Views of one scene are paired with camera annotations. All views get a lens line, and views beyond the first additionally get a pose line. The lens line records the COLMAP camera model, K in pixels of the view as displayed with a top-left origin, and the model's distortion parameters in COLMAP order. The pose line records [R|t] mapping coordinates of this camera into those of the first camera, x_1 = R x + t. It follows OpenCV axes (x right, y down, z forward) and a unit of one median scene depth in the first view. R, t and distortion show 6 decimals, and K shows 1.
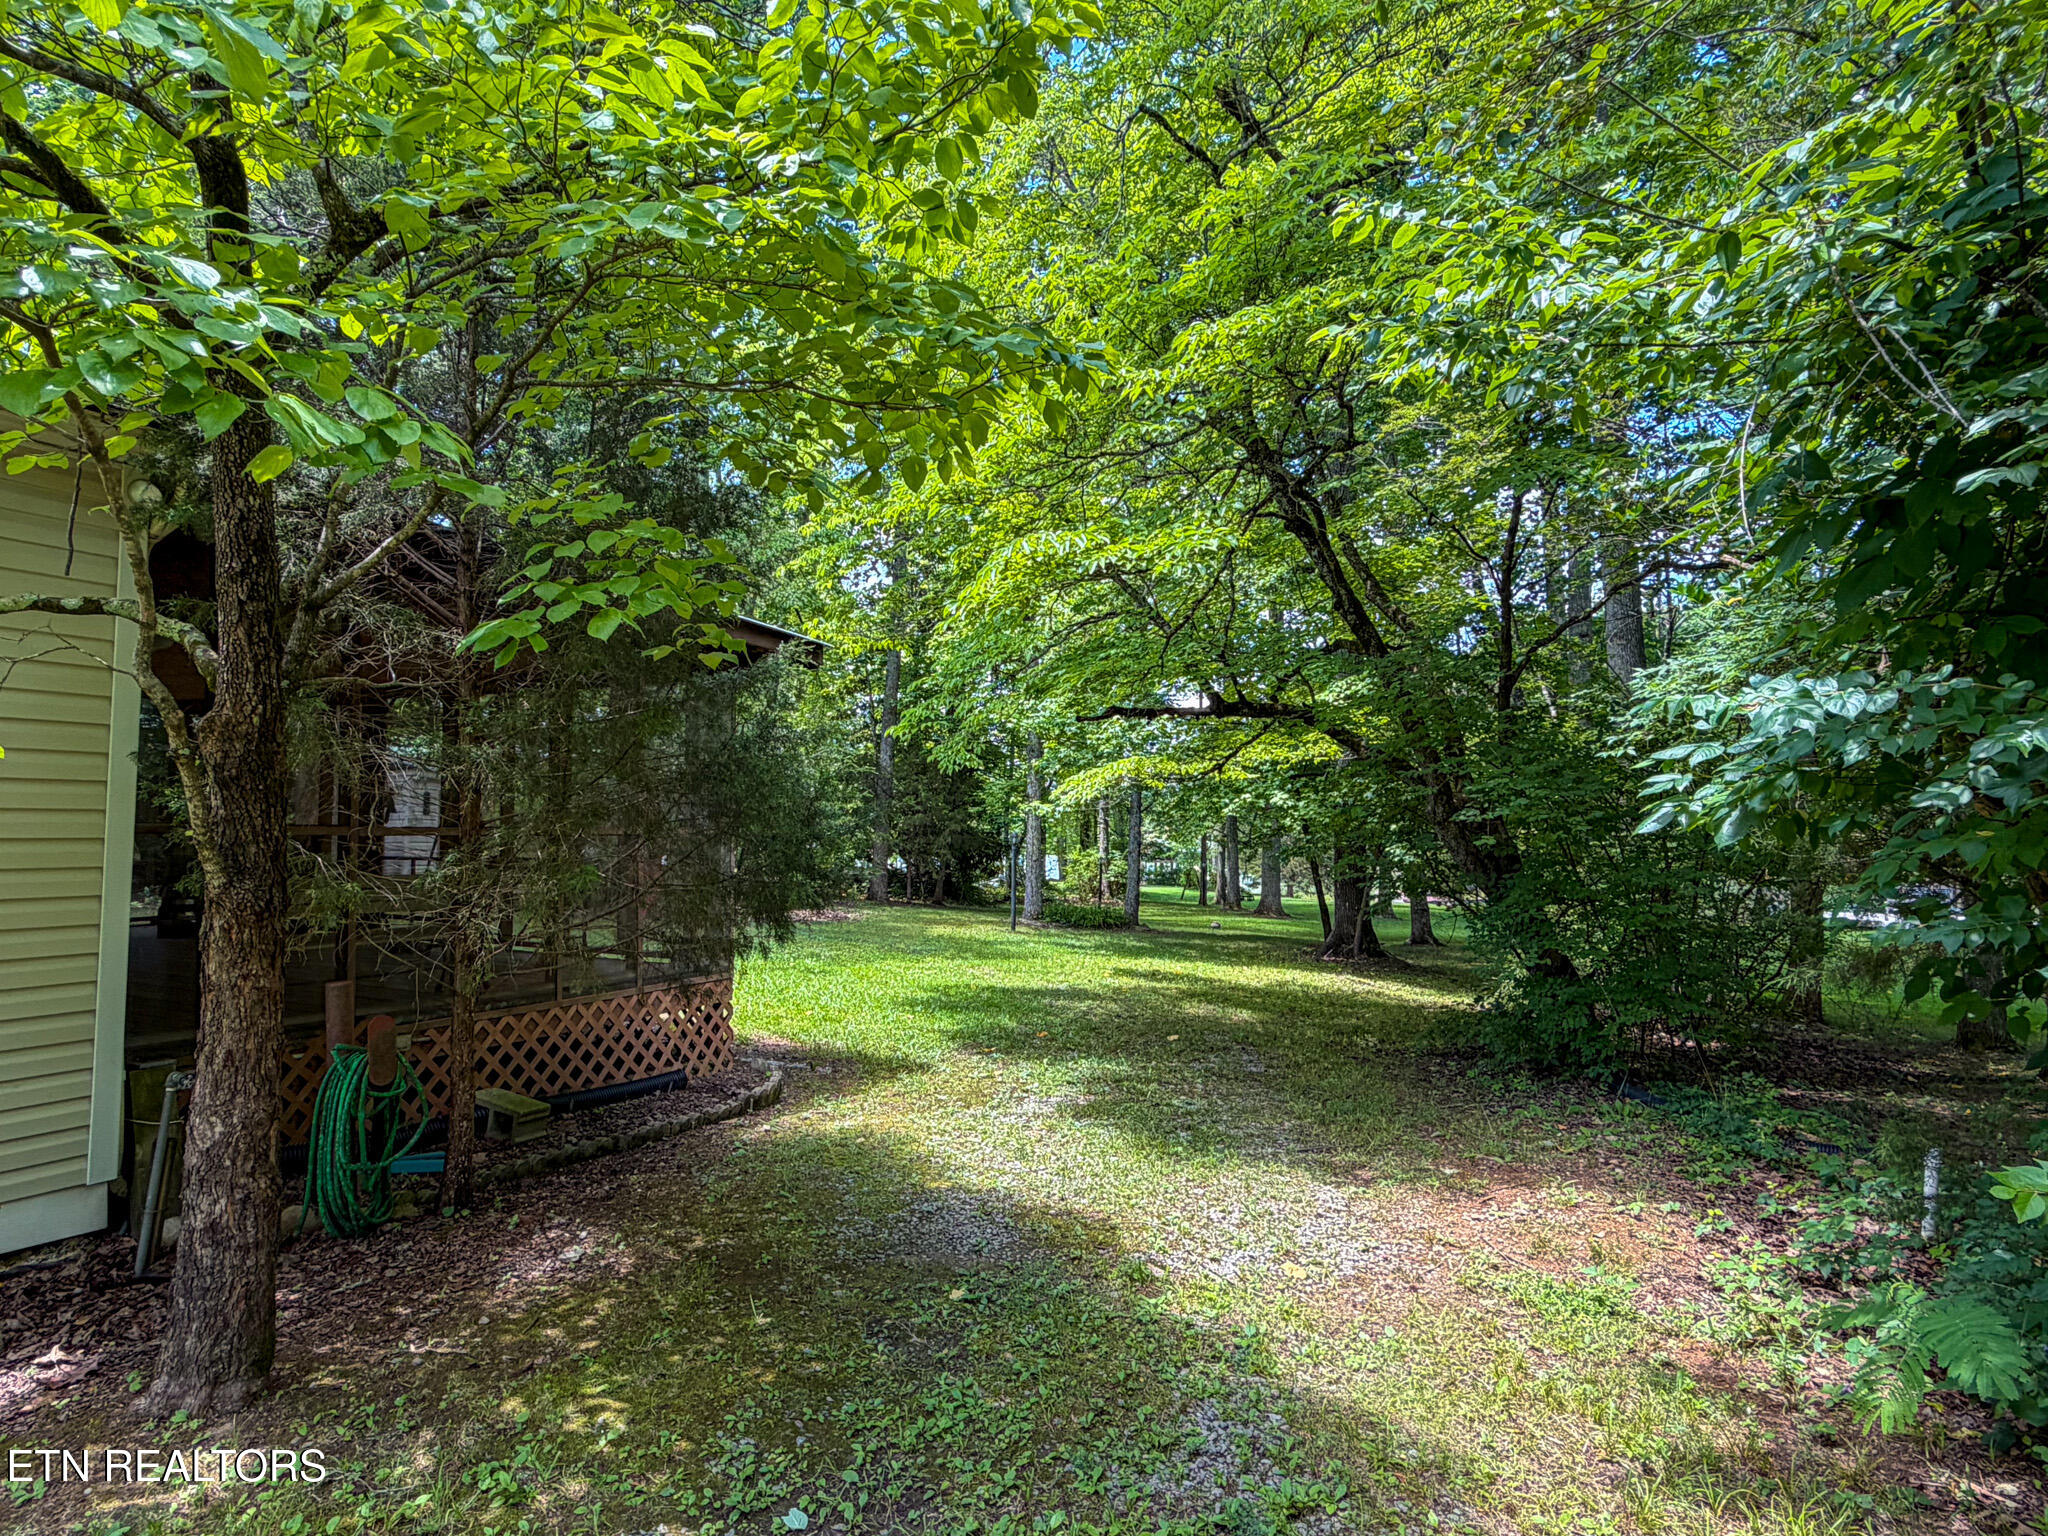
lens RADIAL K [[1195.6, 0, 1022.2], [0, 1195.6, 762.7], [0, 0, 1]] dist [-0.001460, -0.000162]
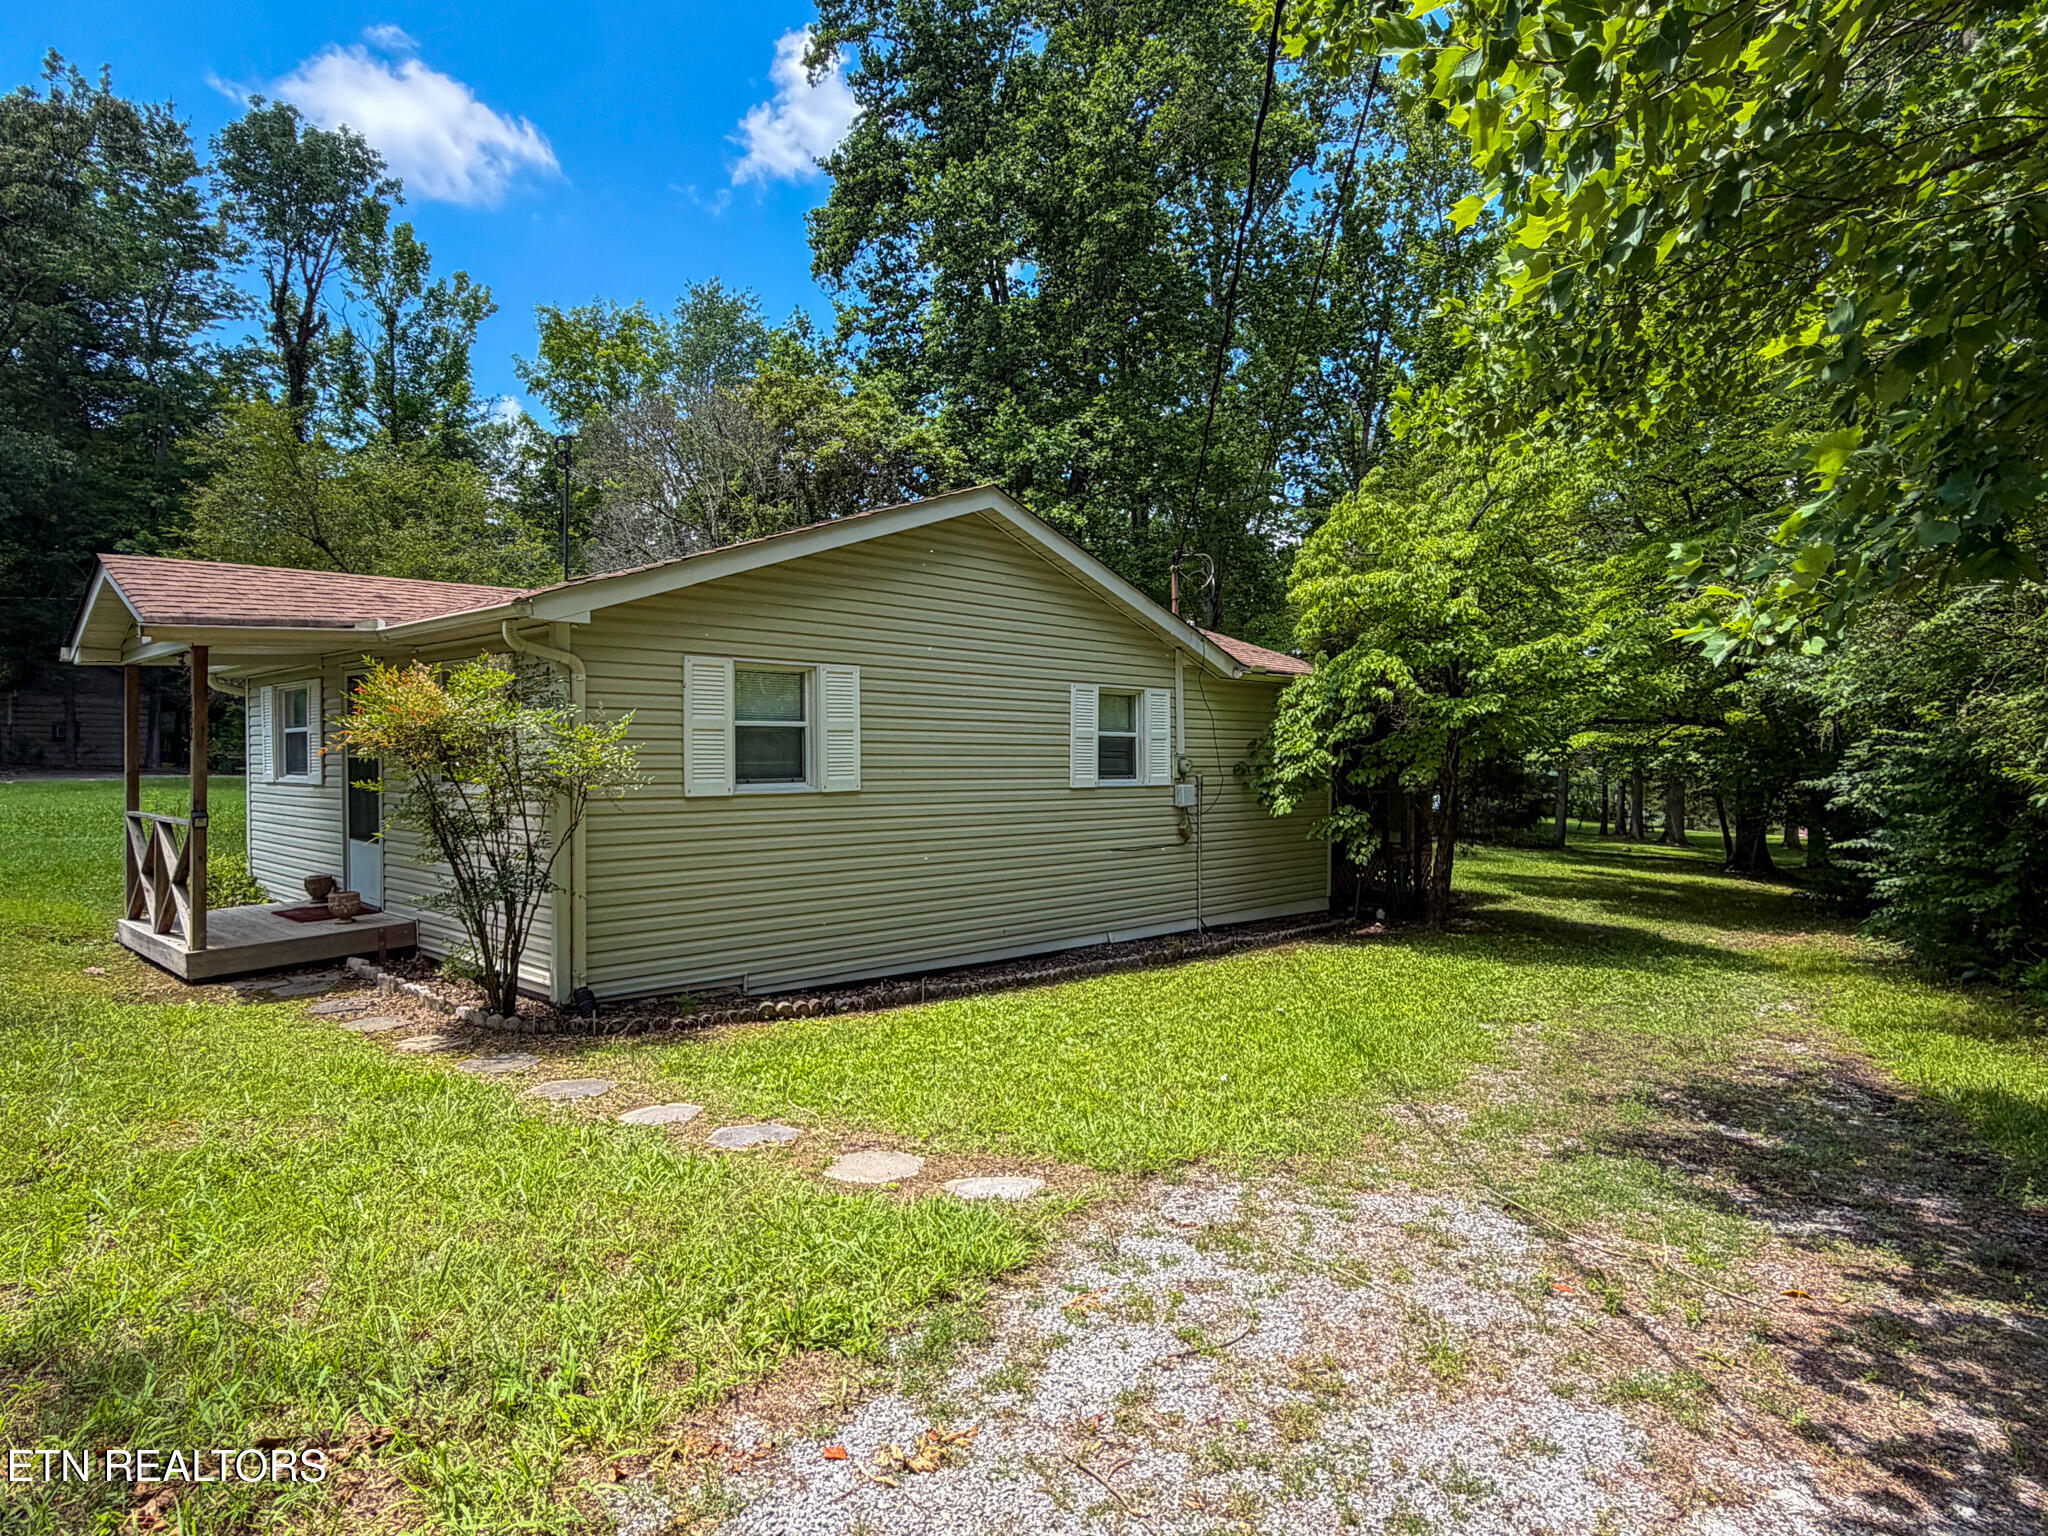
lens RADIAL K [[1195.6, 0, 1025.9], [0, 1195.6, 771.5], [0, 0, 1]] dist [-0.001460, -0.000162]
pose [[0.960231, 0.011176, -0.278984, -0.150236], [0.008190, 0.997641, 0.068151, -0.056118], [0.279088, -0.067726, 0.957874, -0.581778]]
